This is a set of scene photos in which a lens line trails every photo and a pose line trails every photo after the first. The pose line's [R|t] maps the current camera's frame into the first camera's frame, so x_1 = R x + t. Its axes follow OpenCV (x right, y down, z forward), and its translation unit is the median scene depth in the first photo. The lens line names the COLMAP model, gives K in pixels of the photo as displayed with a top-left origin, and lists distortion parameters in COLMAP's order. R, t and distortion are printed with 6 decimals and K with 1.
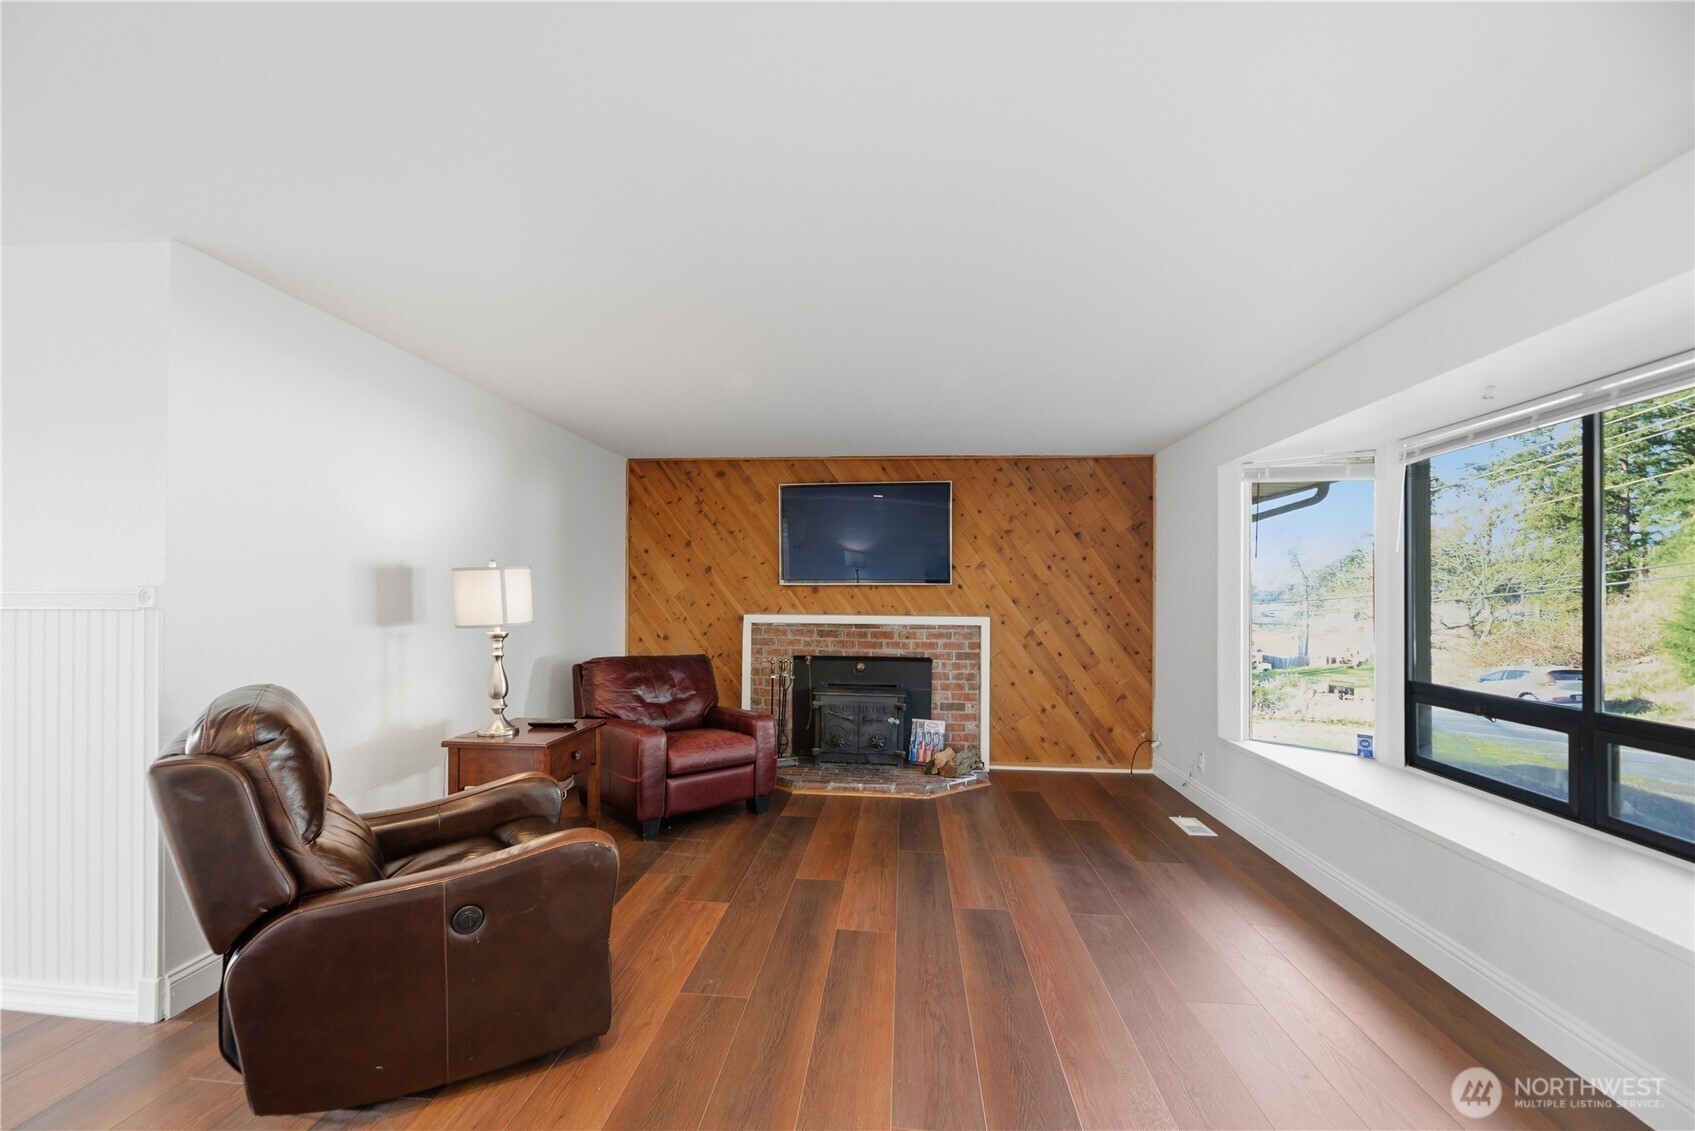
lens RADIAL K [[707.0, 0, 834.9], [0, 707.0, 588.5], [0, 0, 1]] dist [0.006648, -0.004587]
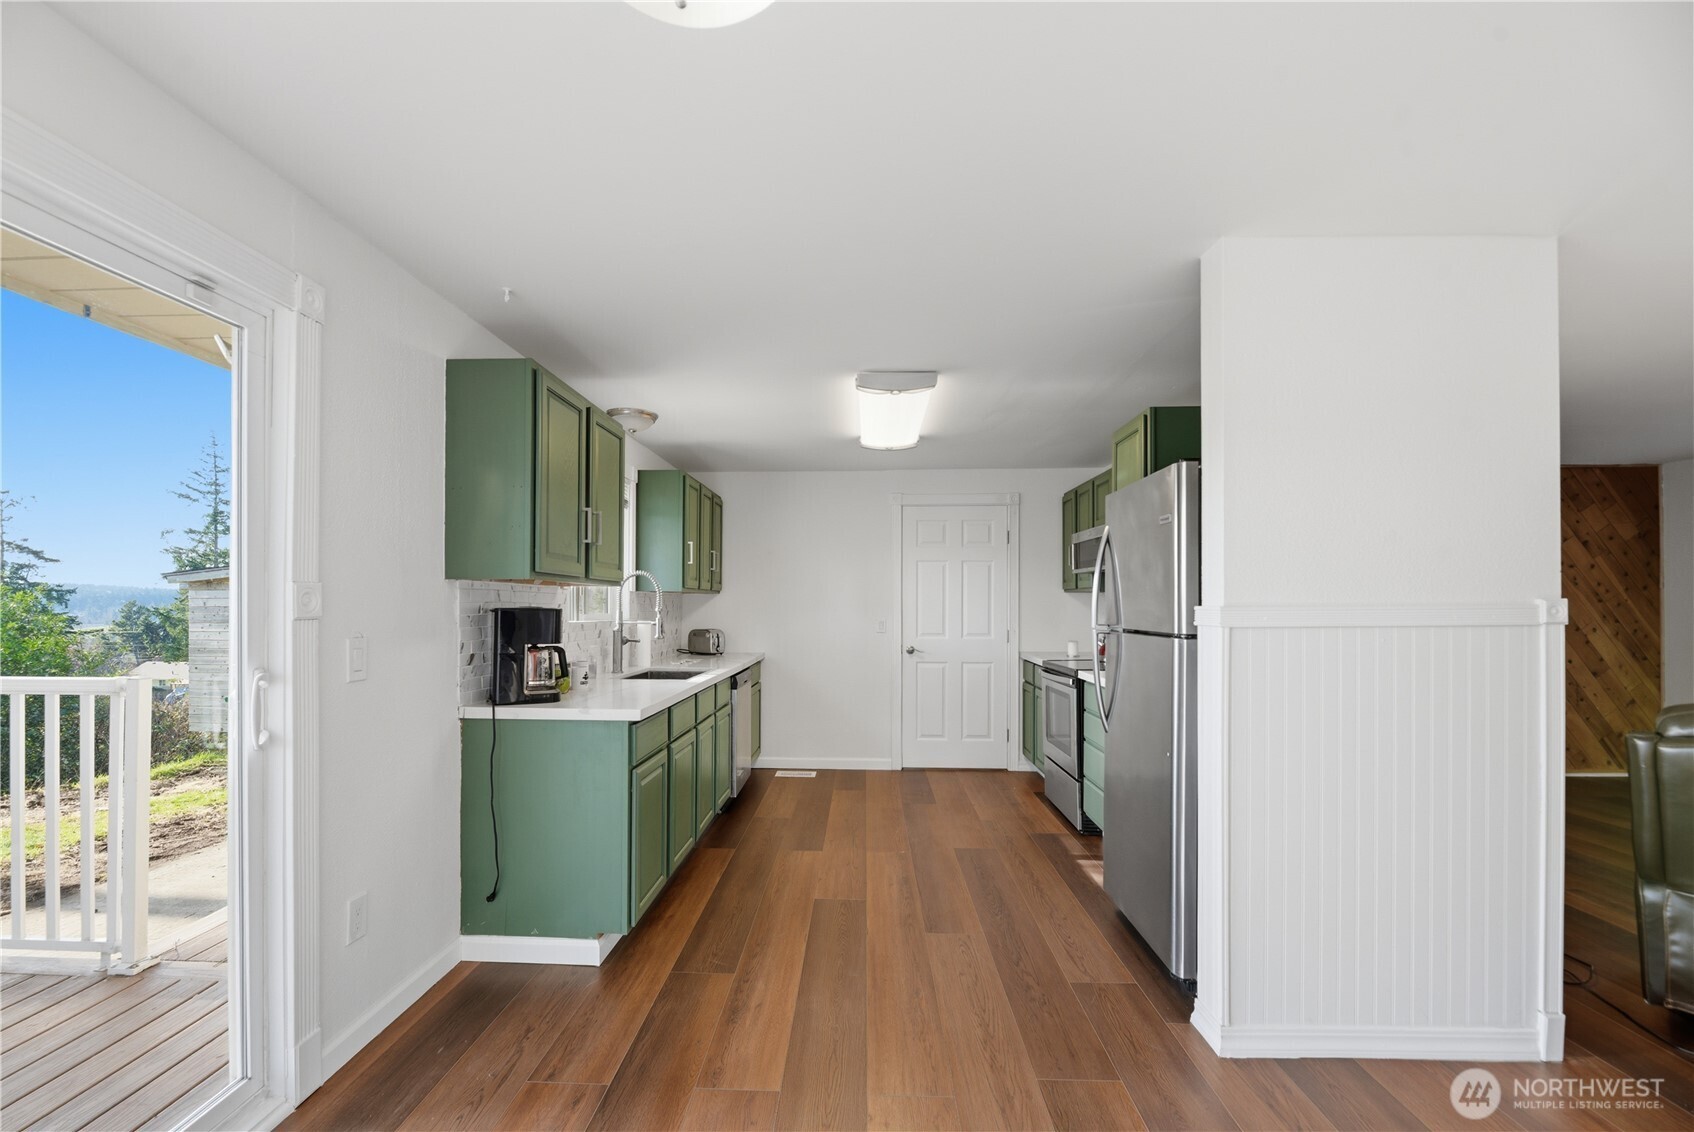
lens RADIAL K [[706.6, 0, 841.4], [0, 706.6, 597.0], [0, 0, 1]] dist [0.006648, -0.004587]
pose [[0.998419, -0.007665, 0.055682, -0.785565], [0.007806, 0.999967, -0.002314, -0.004407], [-0.055663, 0.002745, 0.998446, 0.047494]]
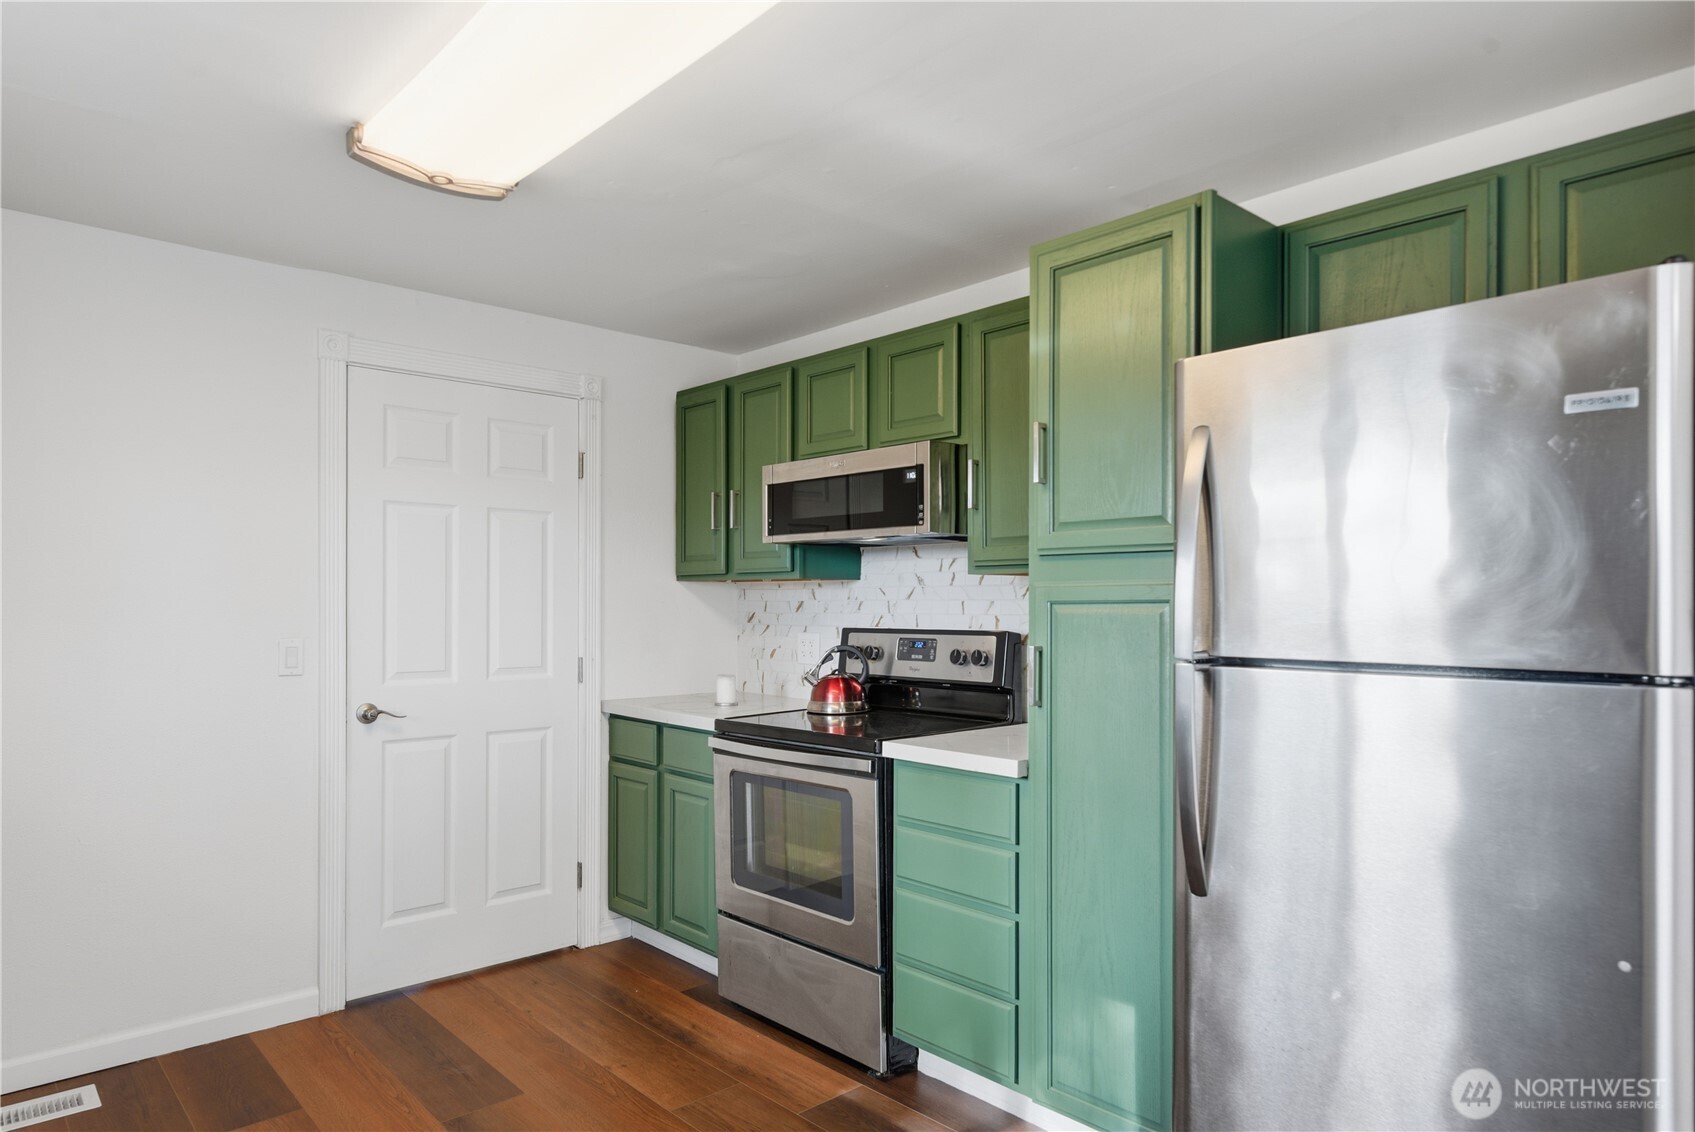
lens RADIAL K [[1017.5, 0, 802.7], [0, 1017.5, 597.9], [0, 0, 1]] dist [0.025643, -0.000608]
pose [[0.691772, -0.004869, 0.722100, -0.897988], [0.001646, 0.999985, 0.005166, -0.001847], [-0.722114, -0.002385, 0.691770, 0.461763]]
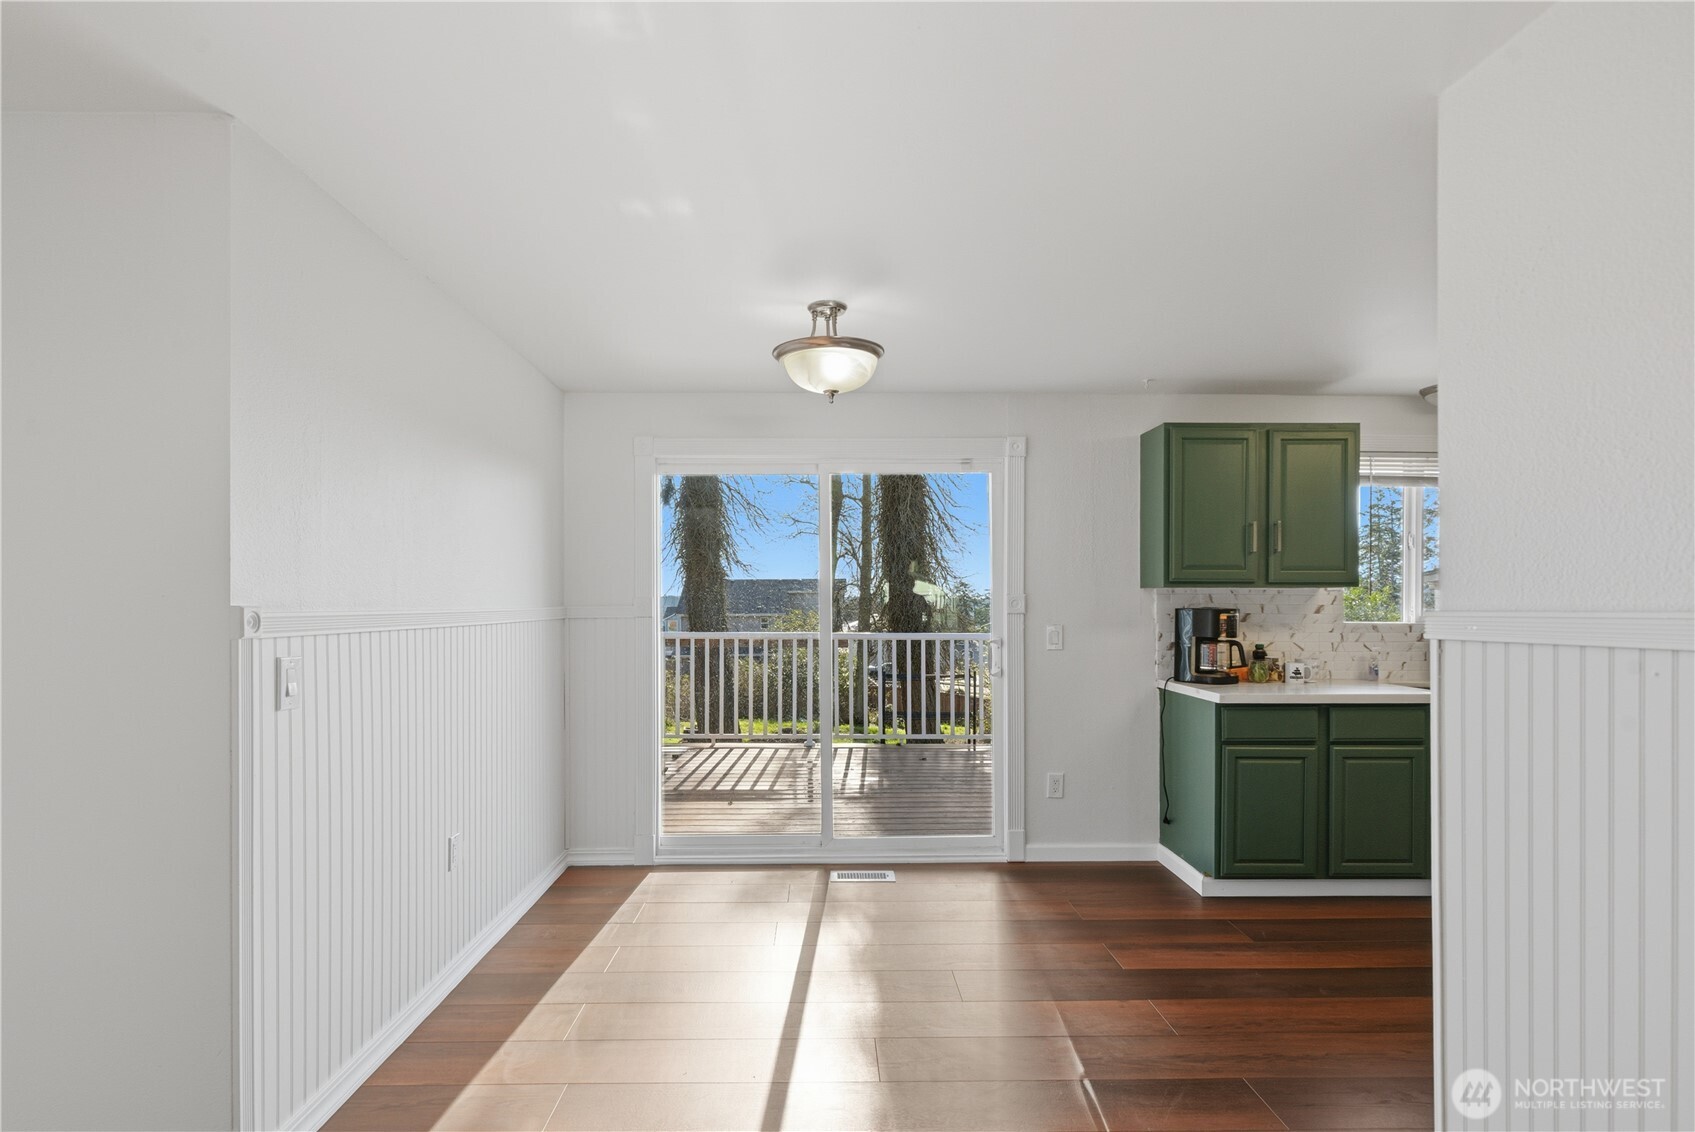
lens RADIAL K [[829.1, 0, 831.3], [0, 829.1, 622.0], [0, 0, 1]] dist [0.002067, 0.004128]
pose [[0.113141, 0.011437, -0.993513, -0.262731], [0.011427, 0.999853, 0.012811, -0.000823], [0.993513, -0.012802, 0.112994, 0.147407]]
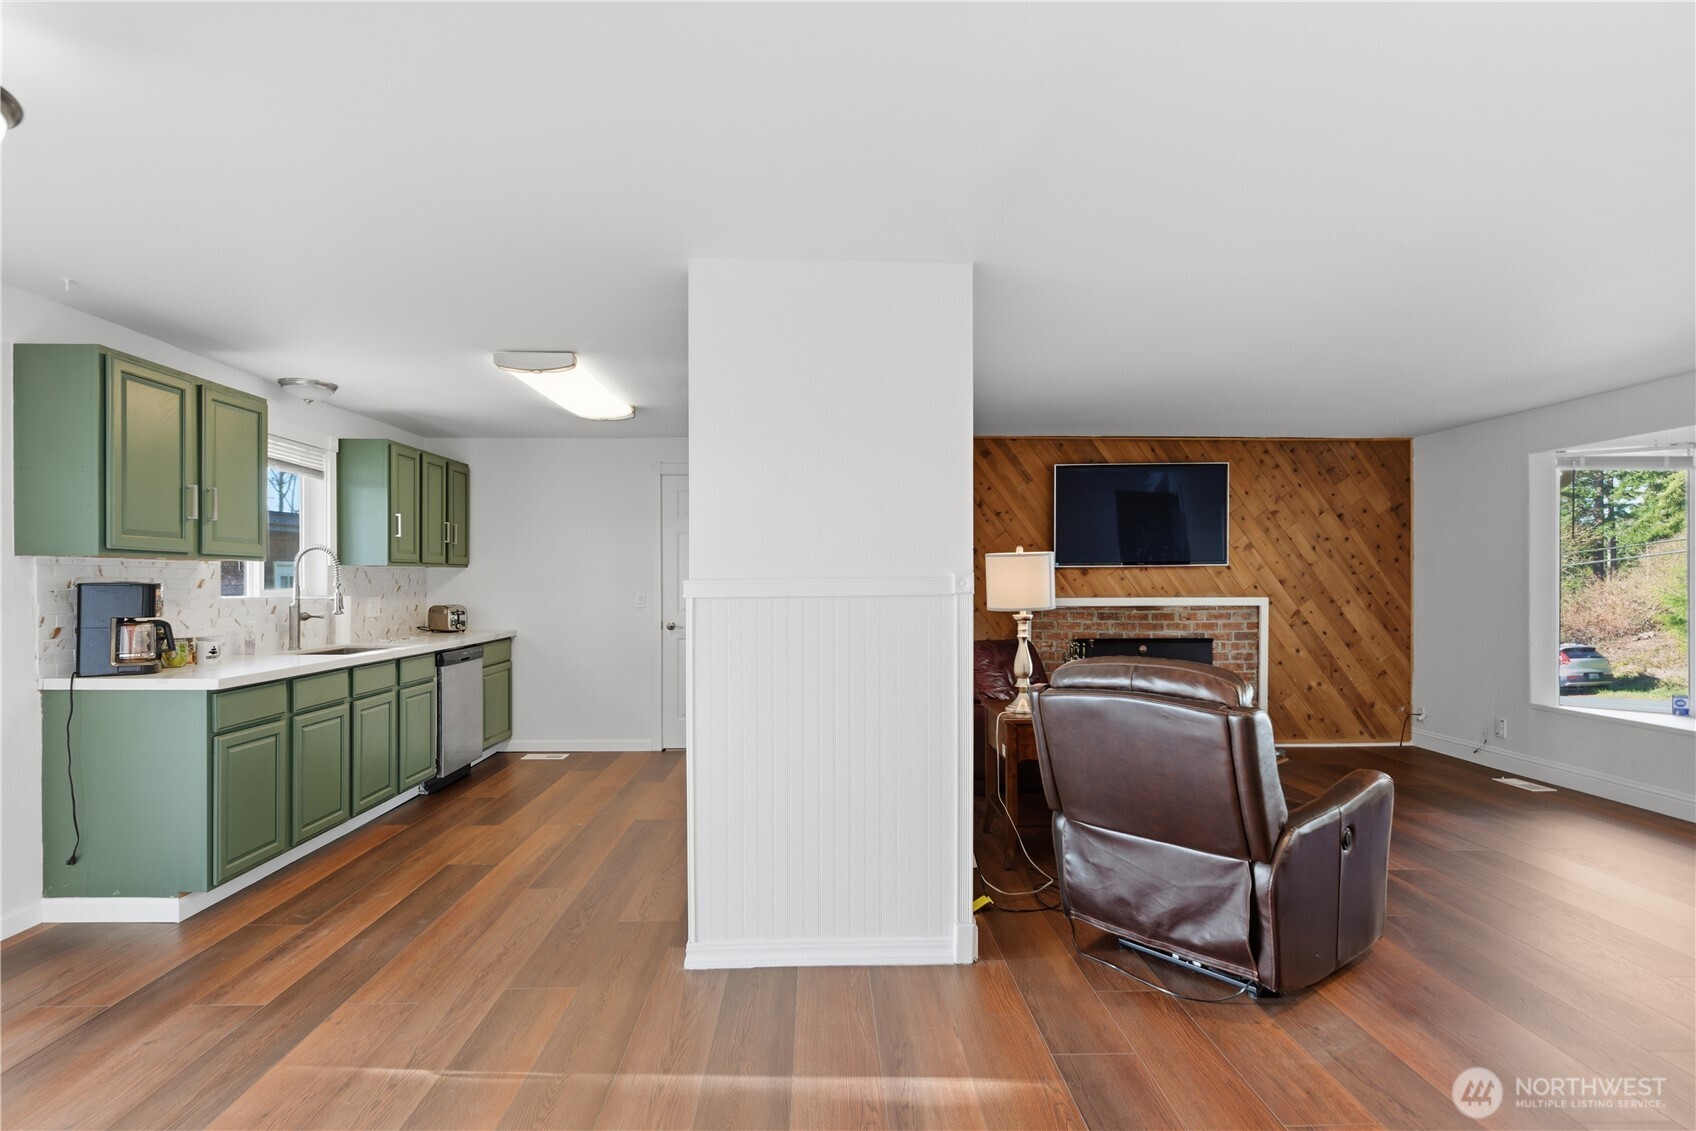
lens RADIAL K [[829.6, 0, 839.4], [0, 829.6, 576.1], [0, 0, 1]] dist [0.002067, 0.004128]
pose [[0.993146, -0.010221, 0.116429, -0.521149], [0.009484, 0.999931, 0.006886, -0.003806], [-0.116492, -0.005734, 0.993175, -0.109311]]
